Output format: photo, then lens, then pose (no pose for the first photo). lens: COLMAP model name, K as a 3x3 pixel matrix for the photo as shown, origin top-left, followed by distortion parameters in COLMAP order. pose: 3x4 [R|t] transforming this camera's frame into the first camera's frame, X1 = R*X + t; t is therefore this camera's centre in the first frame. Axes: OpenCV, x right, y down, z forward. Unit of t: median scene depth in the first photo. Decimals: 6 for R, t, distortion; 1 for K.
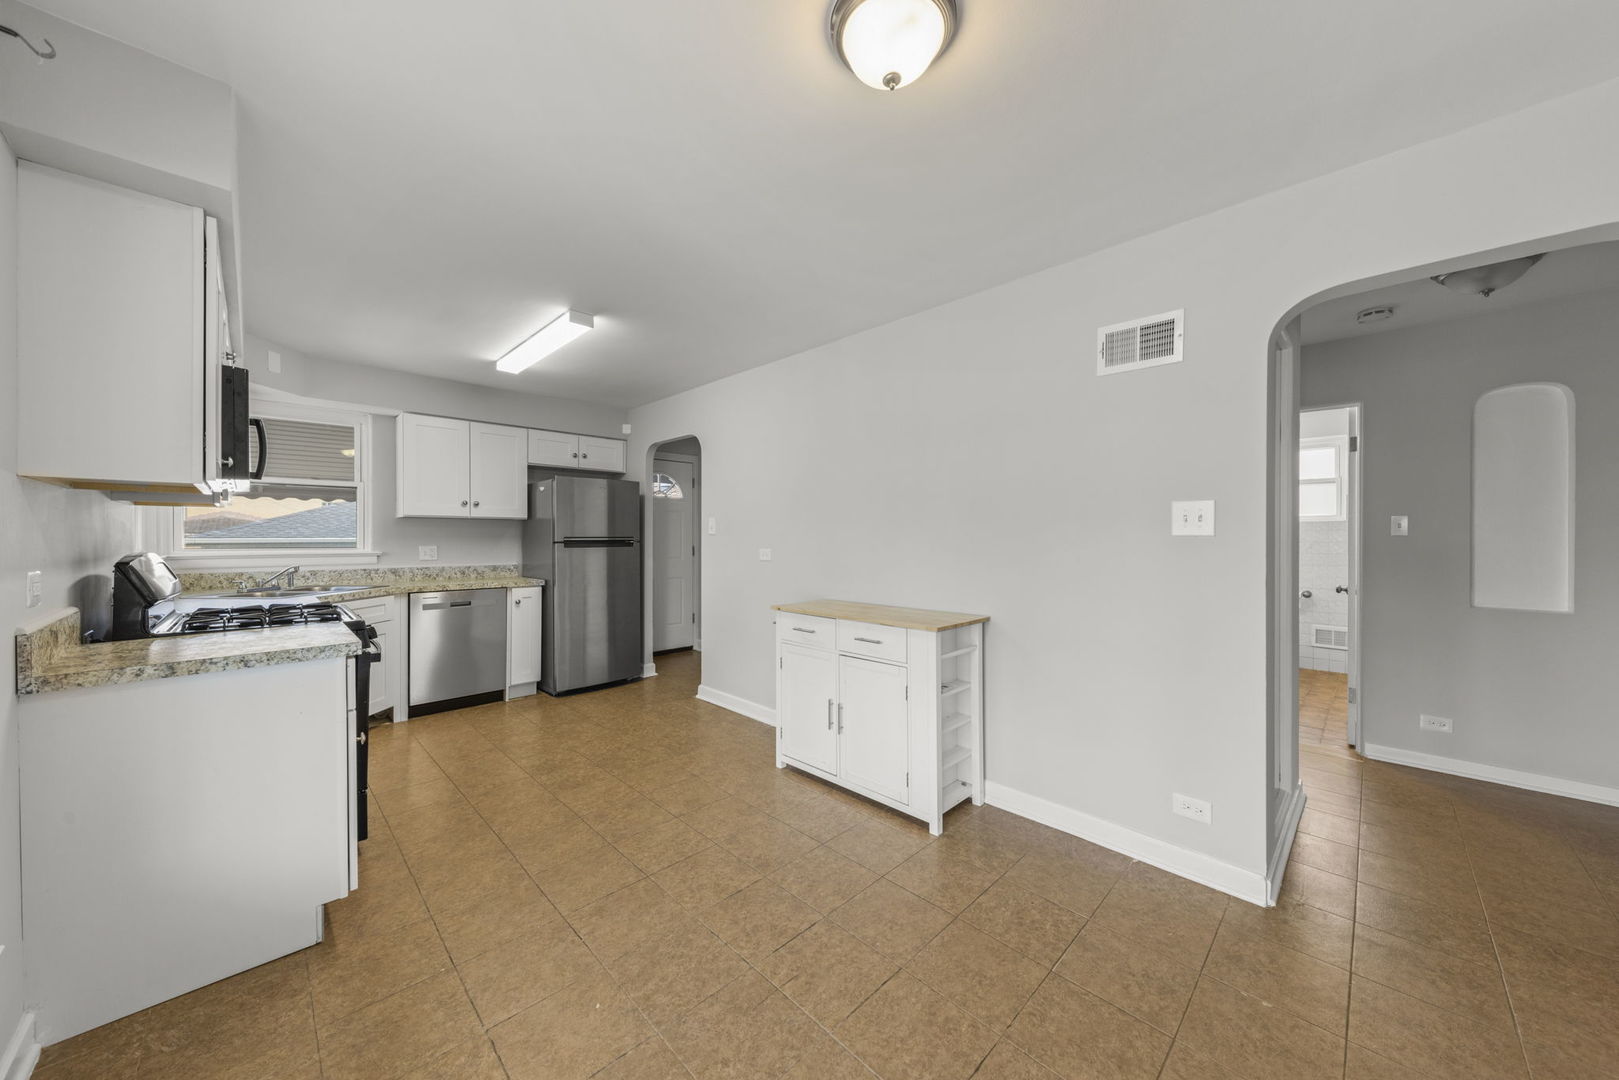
lens RADIAL K [[559.7, 0, 807.6], [0, 559.7, 539.3], [0, 0, 1]] dist [0.015278, -0.000036]
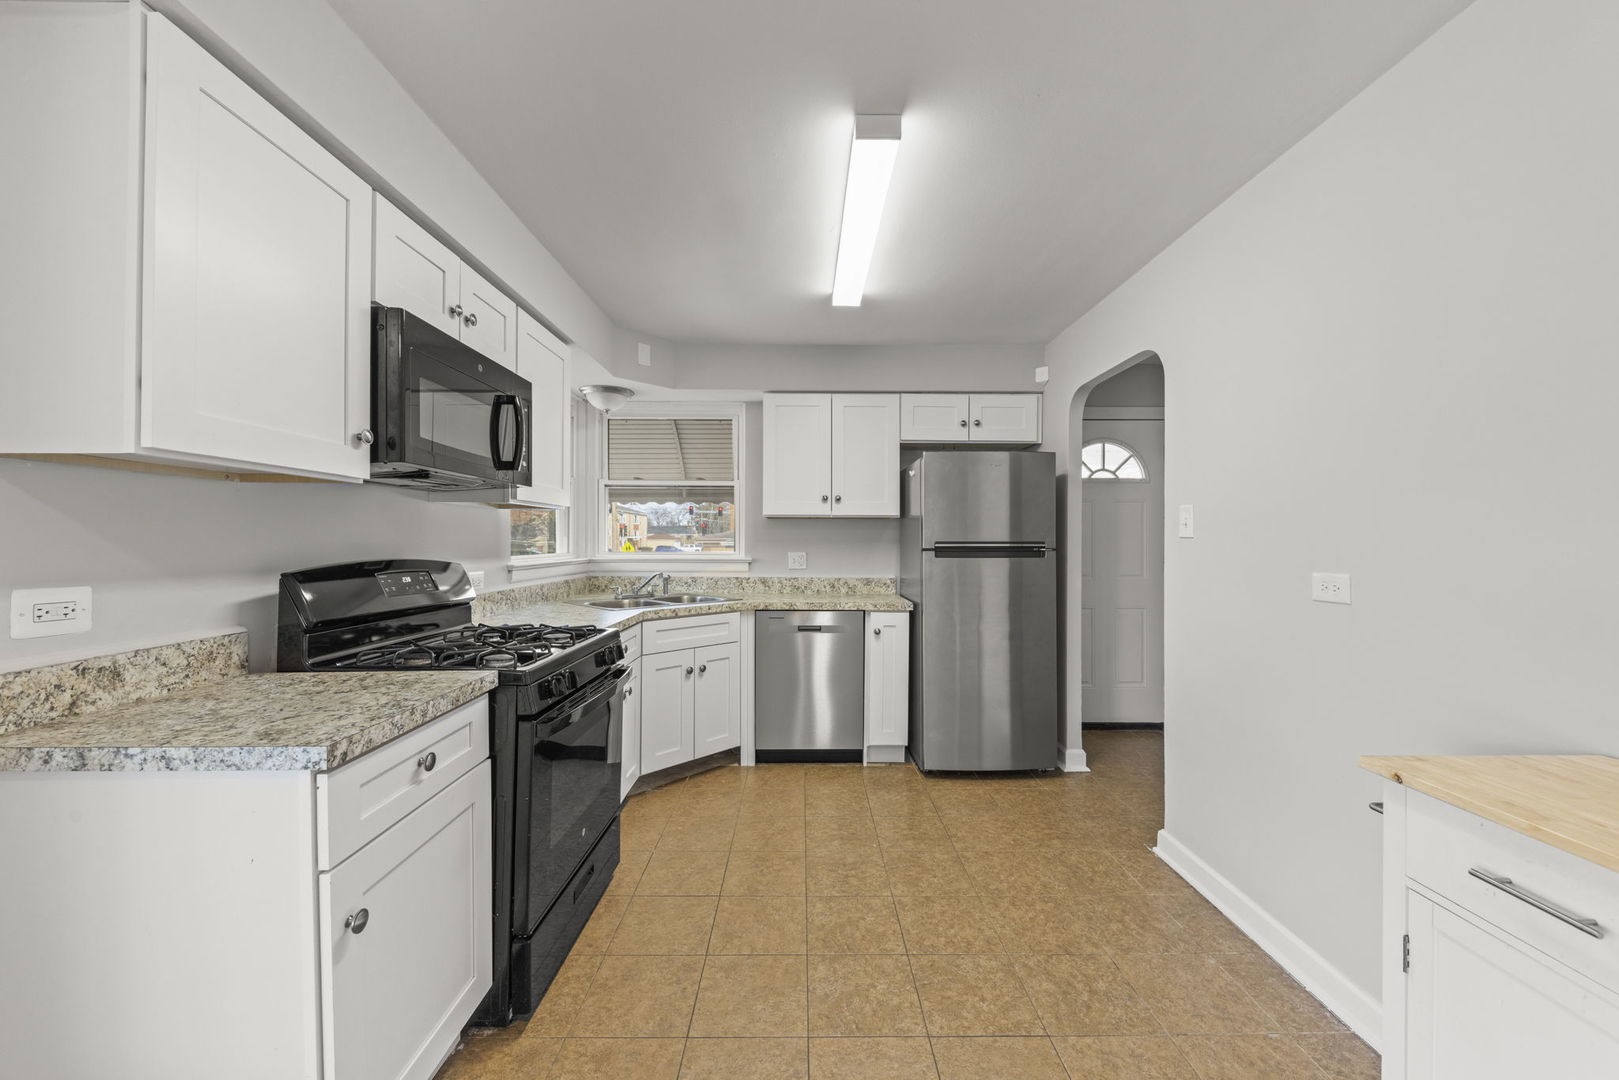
lens RADIAL K [[606.6, 0, 809.7], [0, 606.6, 538.8], [0, 0, 1]] dist [0.002231, -0.000133]
pose [[0.720653, -0.000766, -0.693295, -0.038021], [-0.005351, 0.999963, -0.006667, -0.002061], [0.693275, 0.008514, 0.720623, 0.377911]]
